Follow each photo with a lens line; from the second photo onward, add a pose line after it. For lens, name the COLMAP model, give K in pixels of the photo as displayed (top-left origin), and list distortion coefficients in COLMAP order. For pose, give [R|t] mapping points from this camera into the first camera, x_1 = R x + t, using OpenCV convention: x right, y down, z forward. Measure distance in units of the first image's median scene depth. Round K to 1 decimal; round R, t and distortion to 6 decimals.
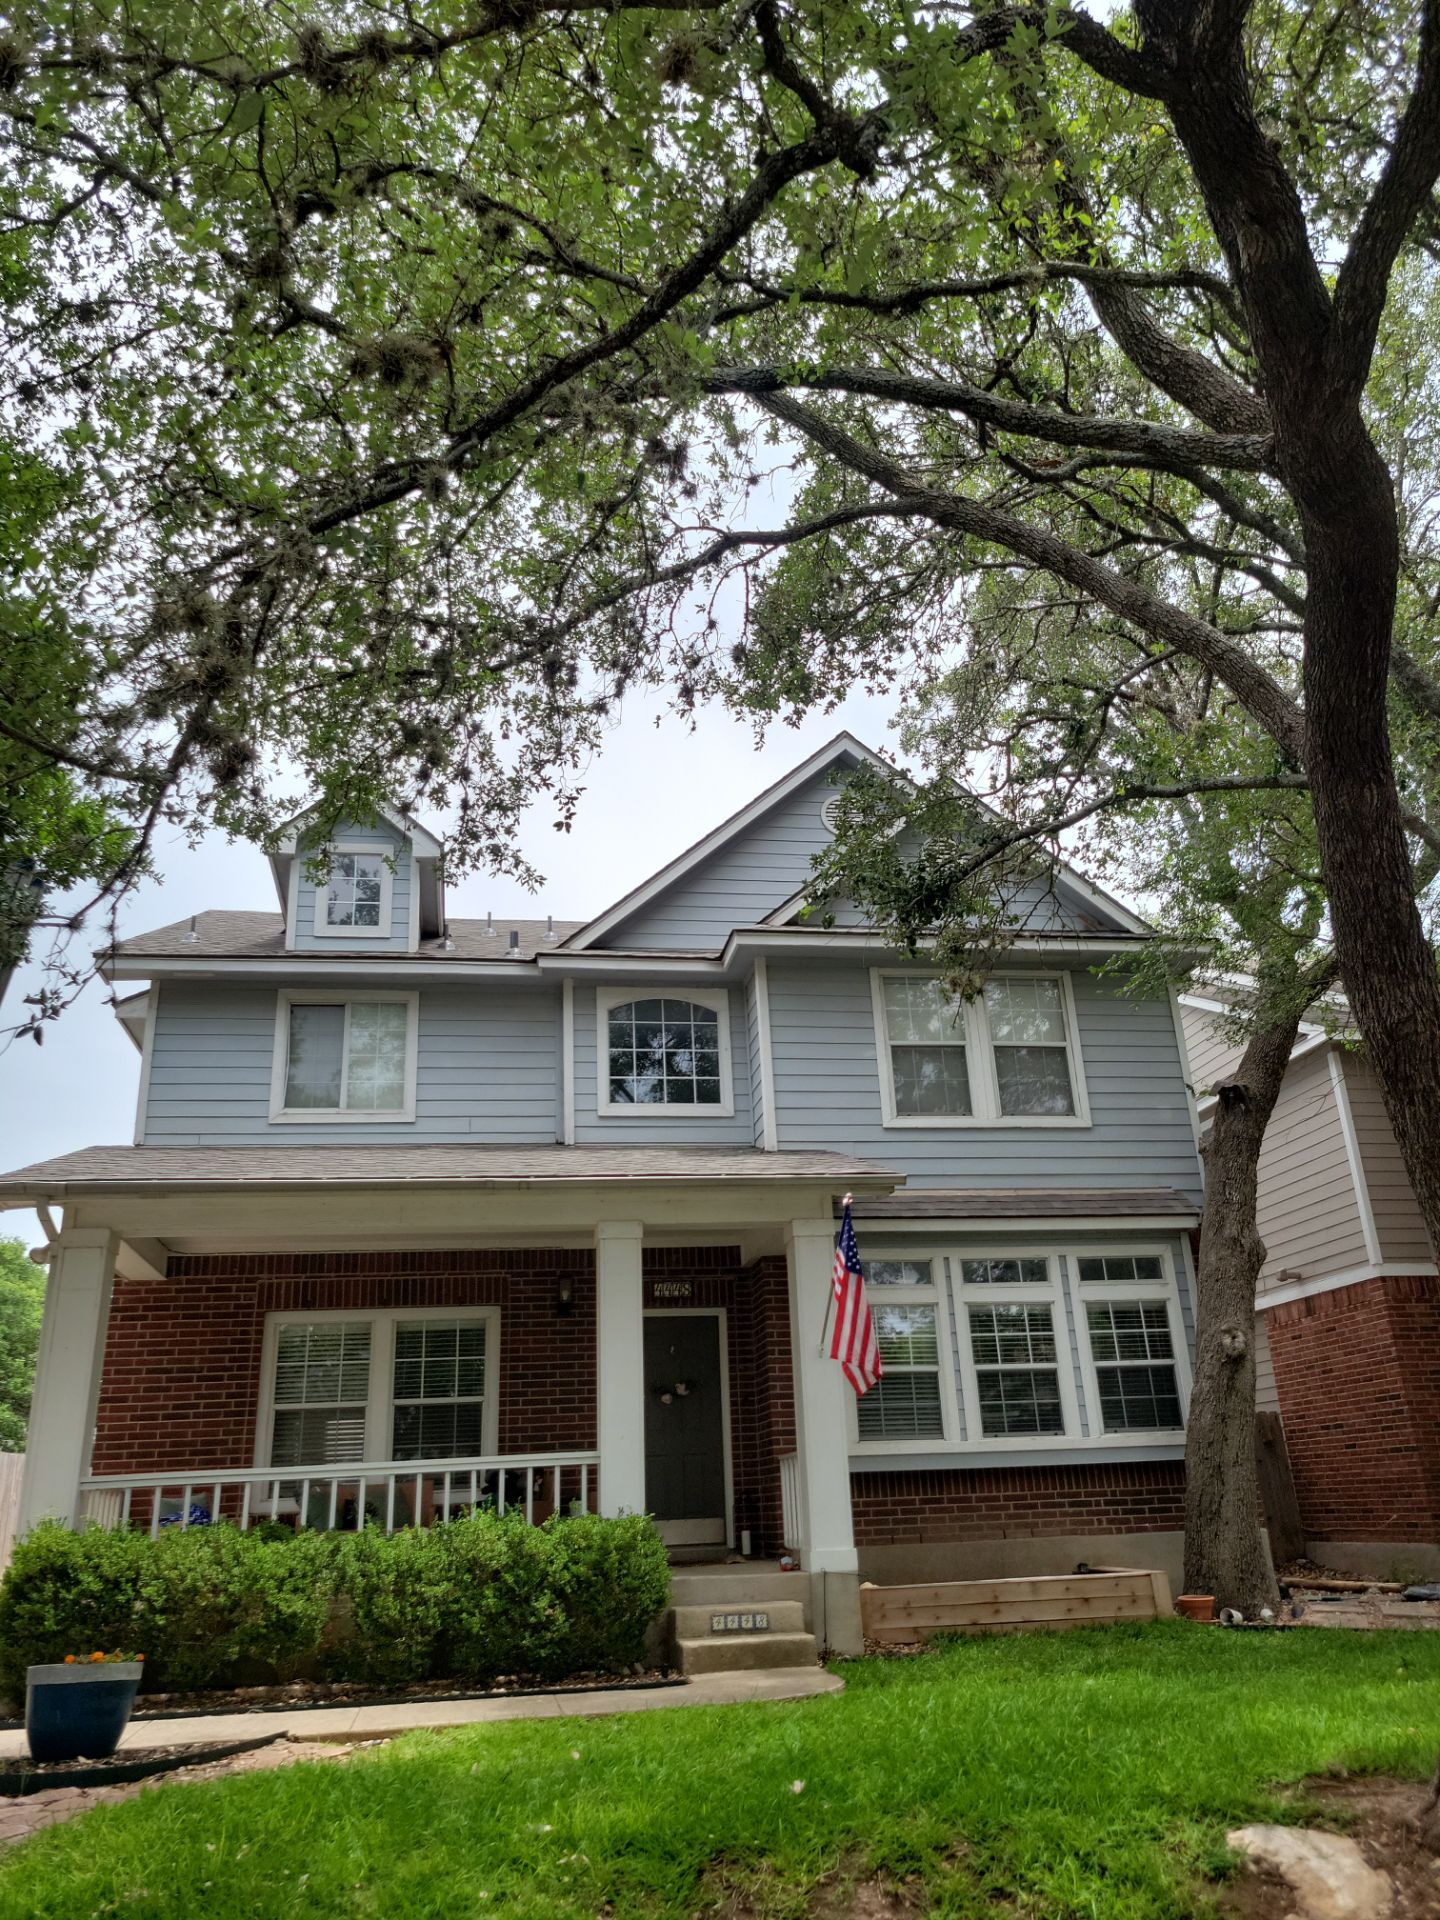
lens RADIAL K [[1414.1, 0, 710.4], [0, 1414.1, 947.4], [0, 0, 1]] dist [0.055891, -0.043301]
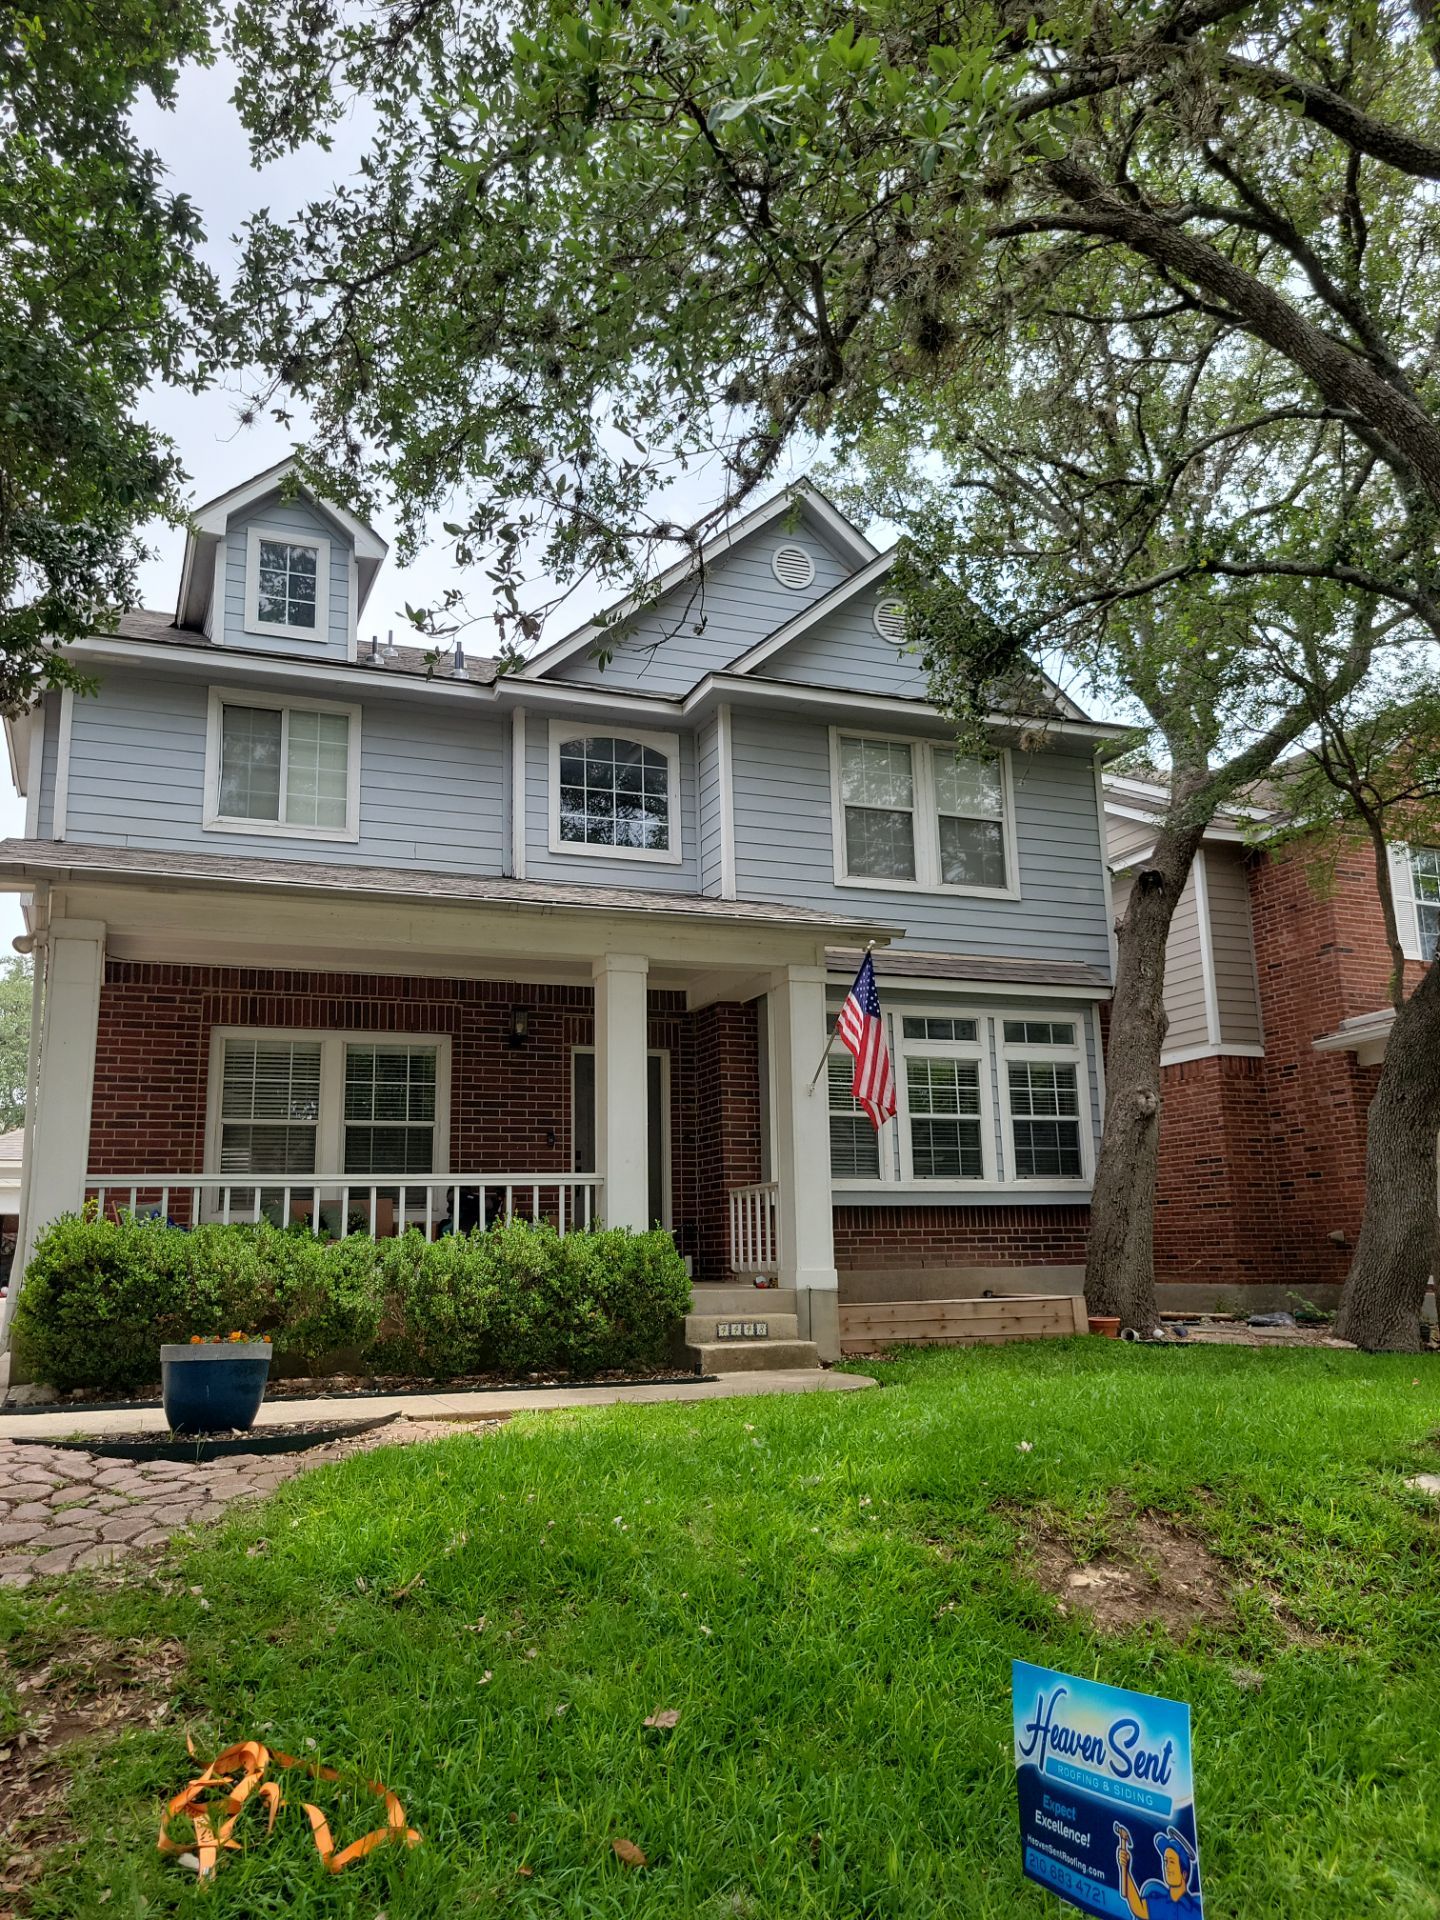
lens RADIAL K [[1430.3, 0, 720.0], [0, 1430.3, 960.0], [0, 0, 1]] dist [0.031024, -0.000973]
pose [[0.979857, 0.065367, 0.188701, -0.189383], [-0.096131, 0.982621, 0.158789, 0.031847], [-0.175042, -0.173731, 0.969112, 0.018976]]
